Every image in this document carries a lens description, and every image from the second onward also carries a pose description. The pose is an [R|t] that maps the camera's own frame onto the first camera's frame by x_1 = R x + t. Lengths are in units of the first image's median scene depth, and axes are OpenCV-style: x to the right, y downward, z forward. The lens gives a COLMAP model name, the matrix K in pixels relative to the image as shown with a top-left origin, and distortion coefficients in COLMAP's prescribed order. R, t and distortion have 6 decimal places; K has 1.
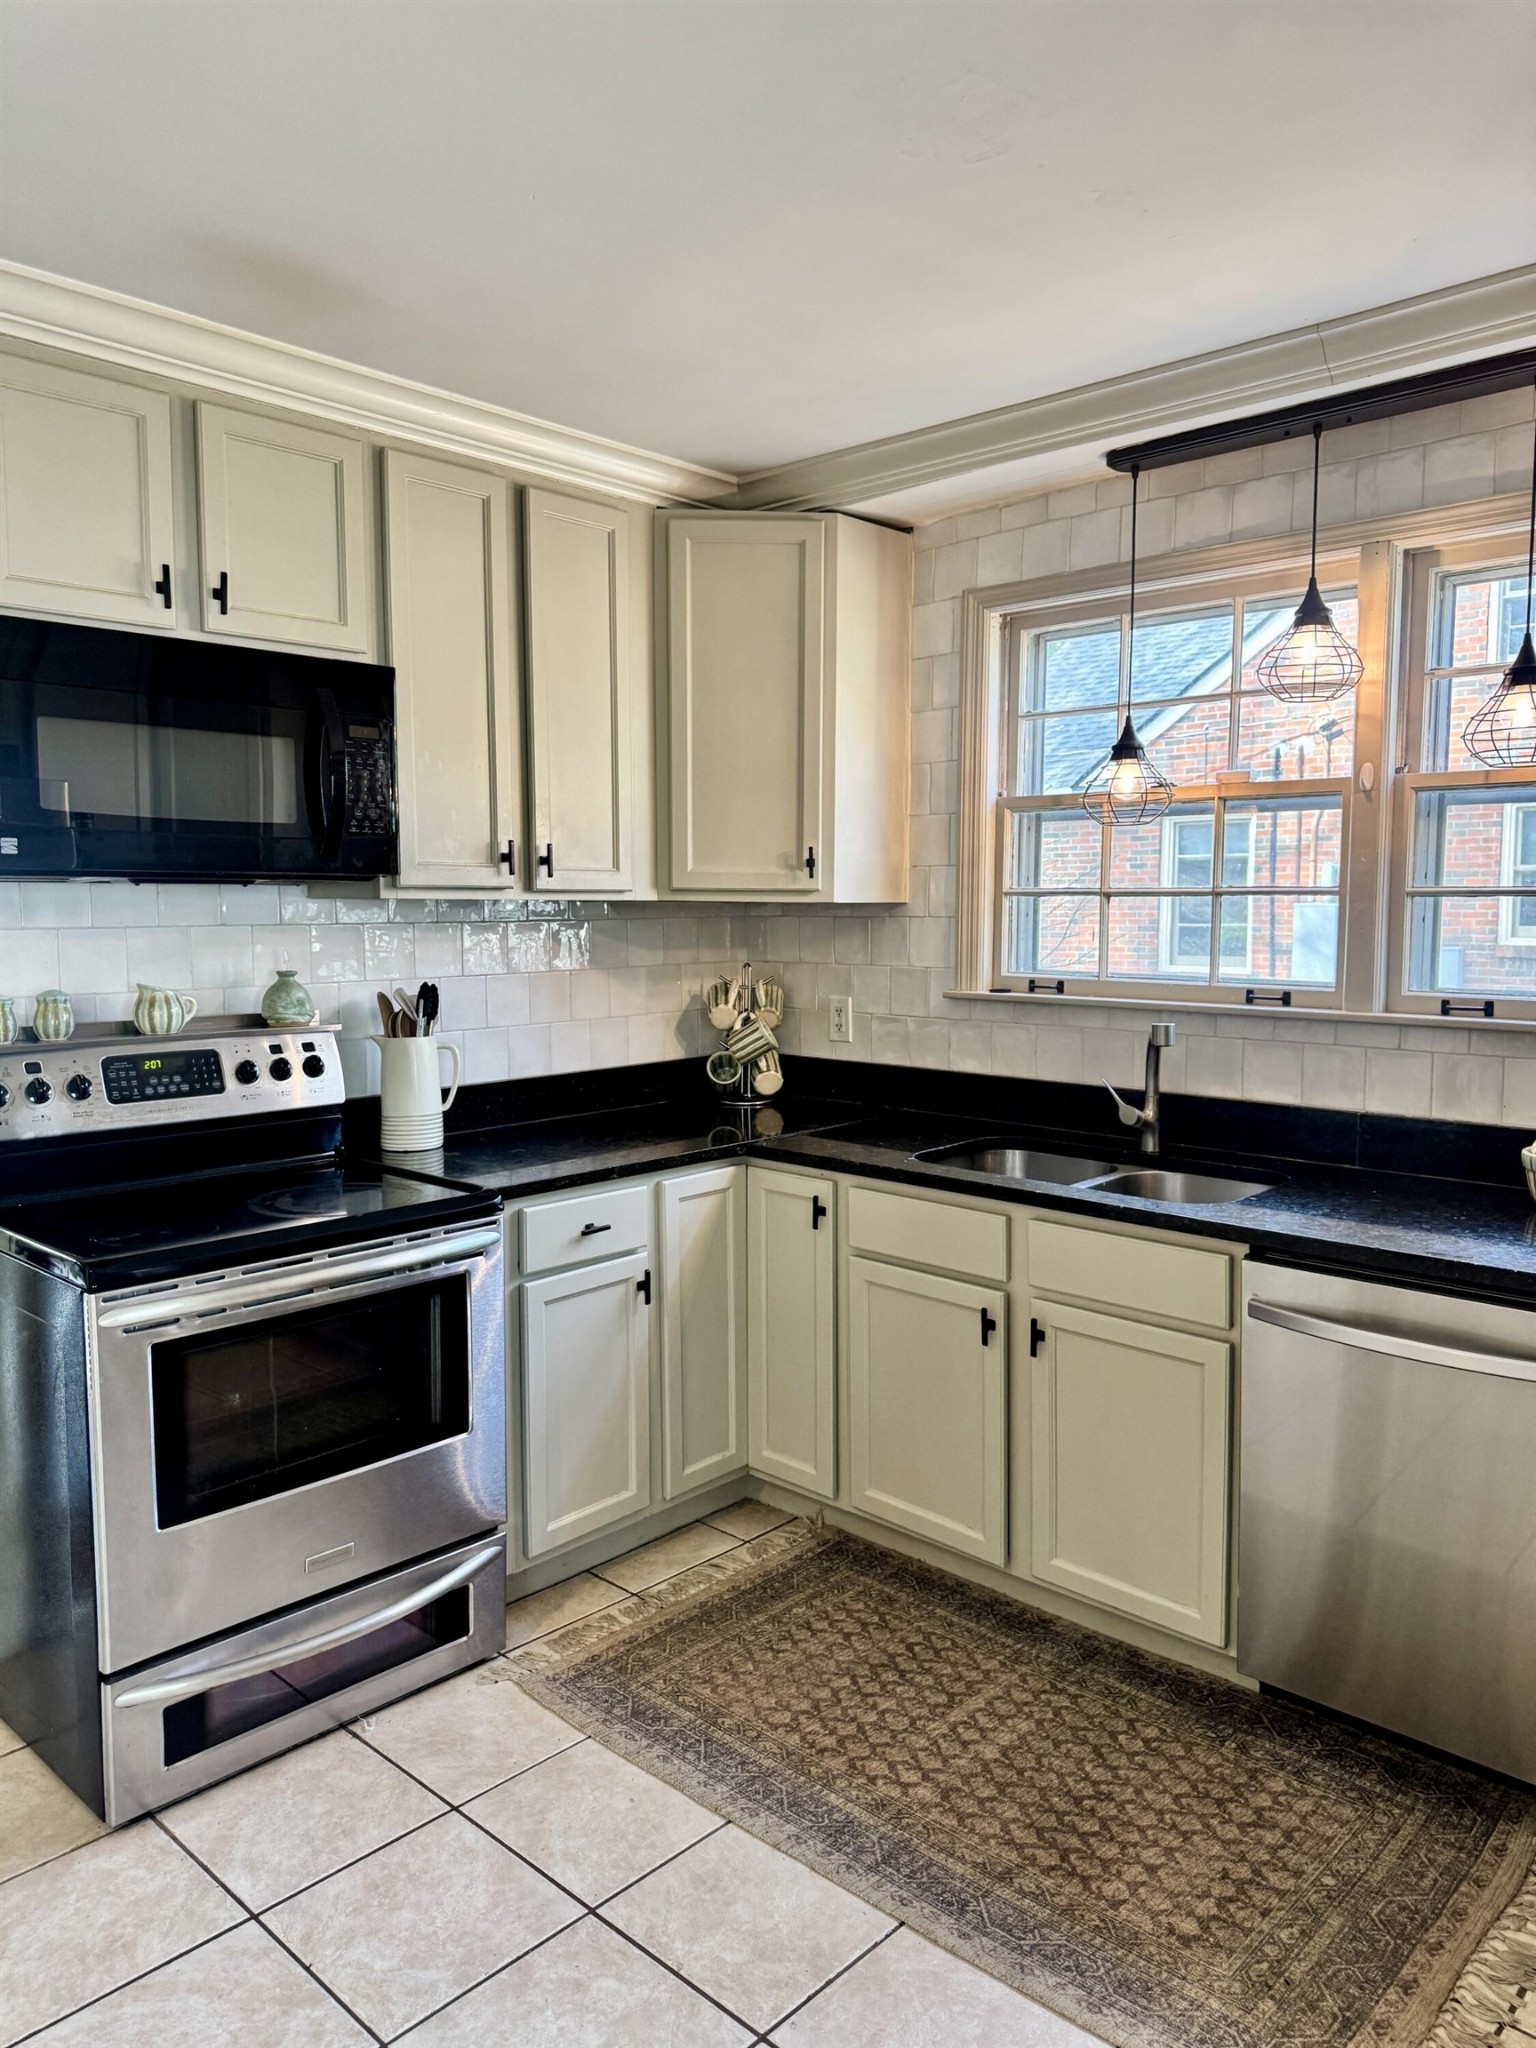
lens RADIAL K [[1466.4, 0, 772.8], [0, 1466.4, 1017.6], [0, 0, 1]] dist [0.036598, -0.017975]
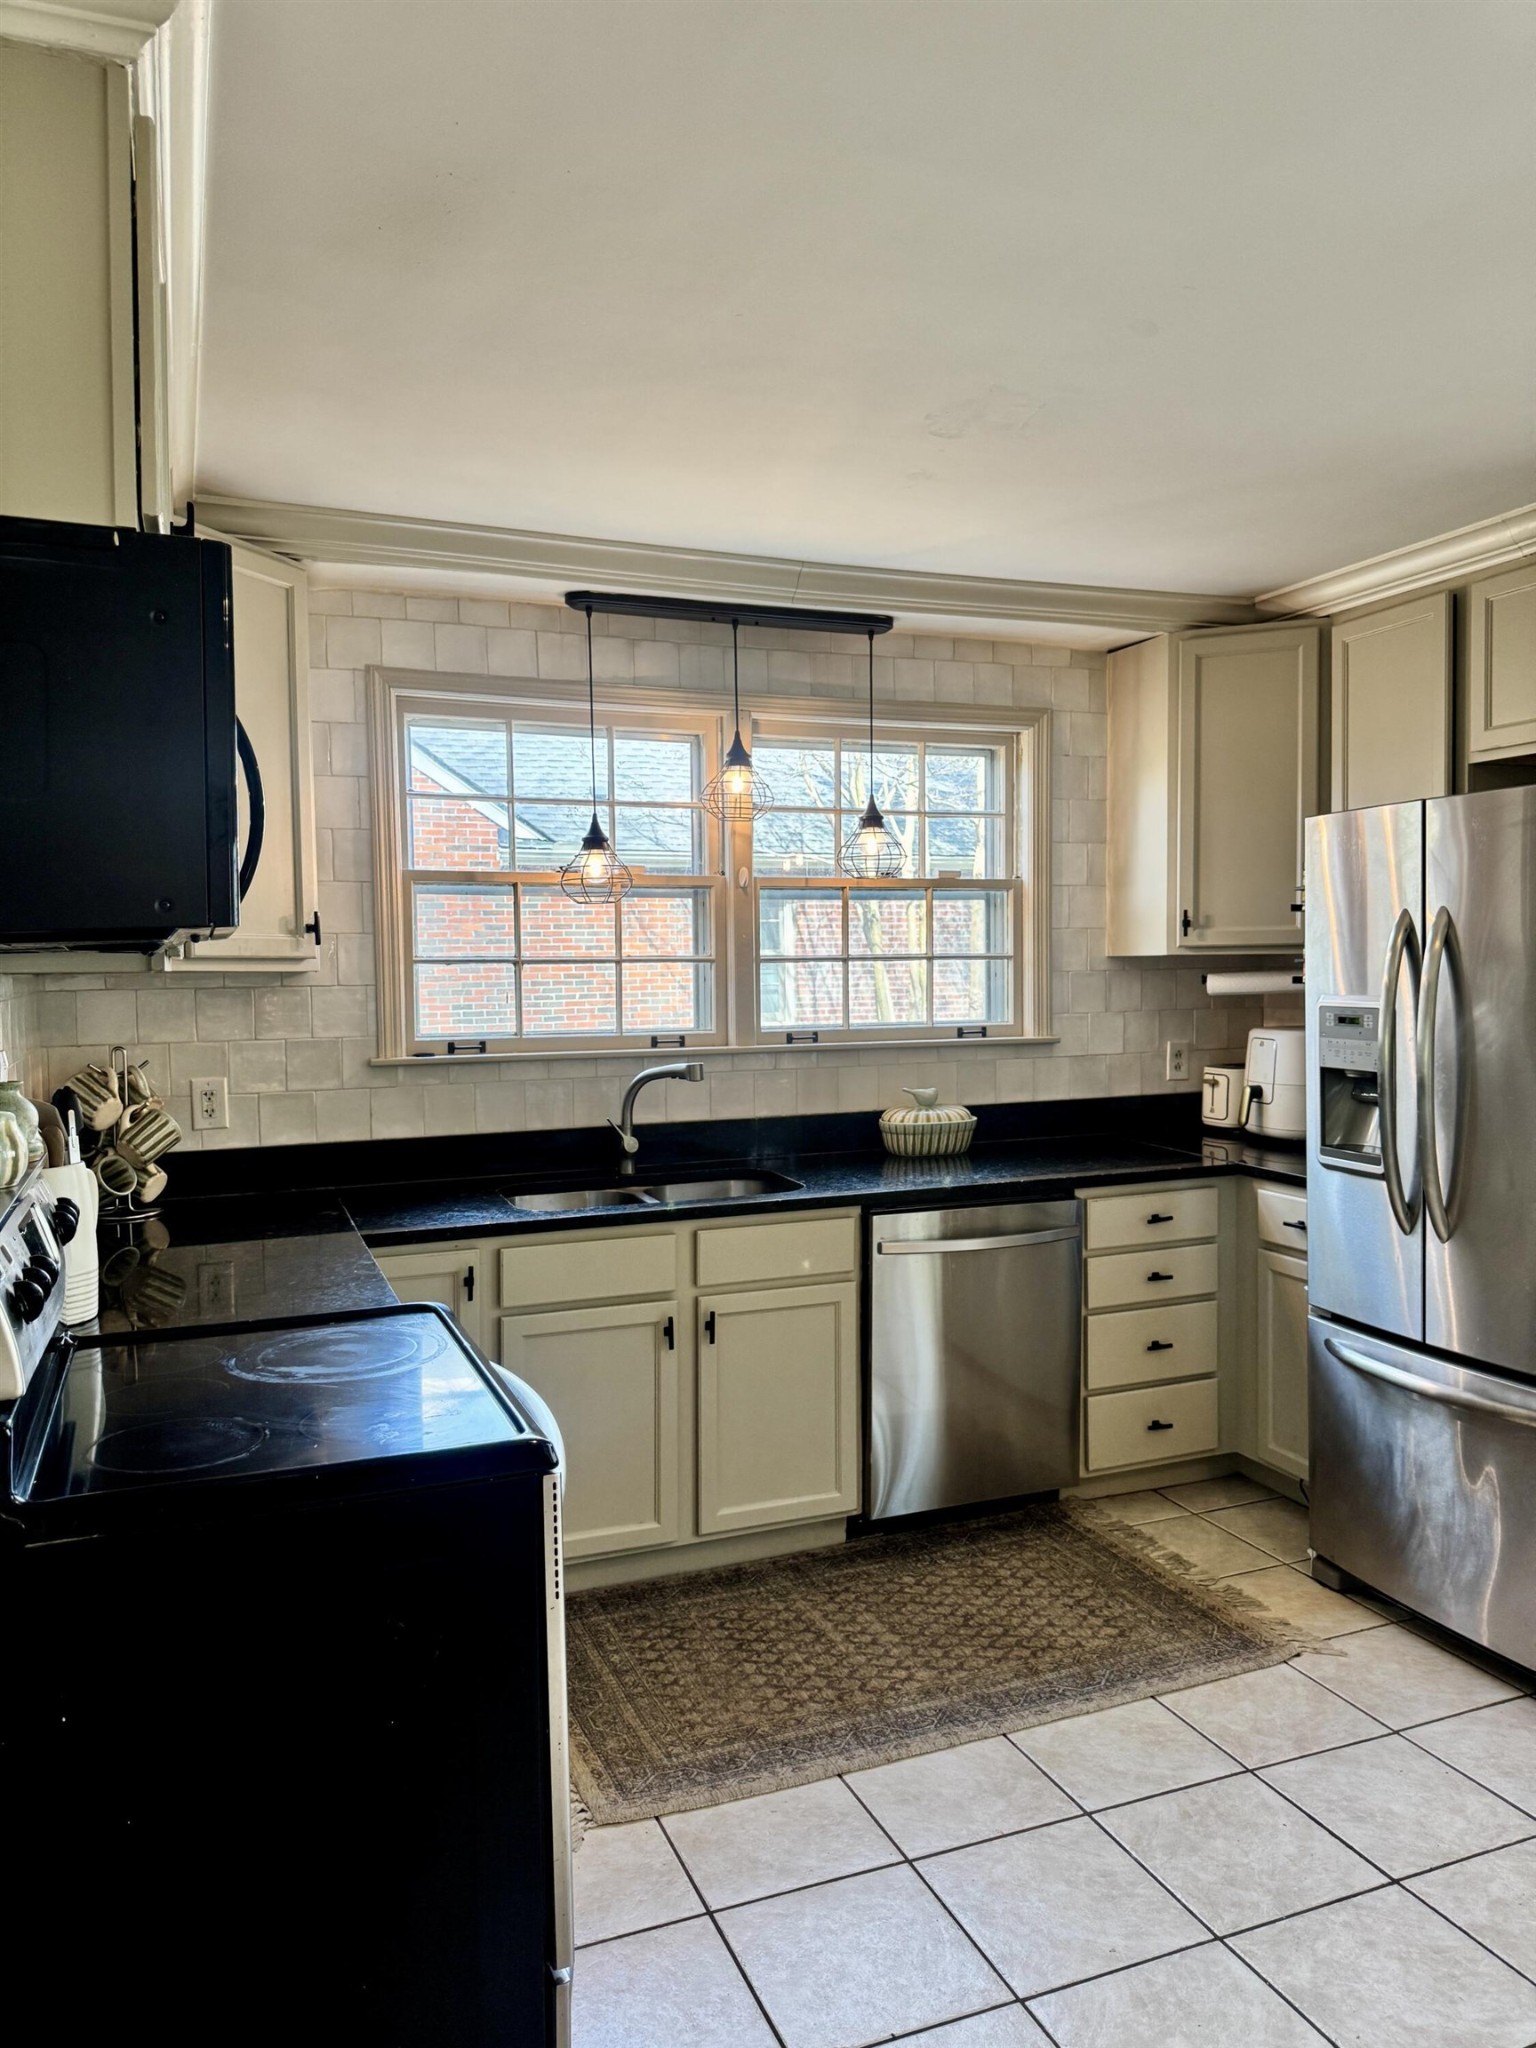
lens RADIAL K [[1466.4, 0, 795.9], [0, 1466.4, 962.4], [0, 0, 1]] dist [0.036598, -0.017975]
pose [[0.416592, -0.013476, 0.908994, -0.855491], [0.077564, 0.996771, -0.020770, -0.052425], [-0.905779, 0.079158, 0.416292, 0.411011]]
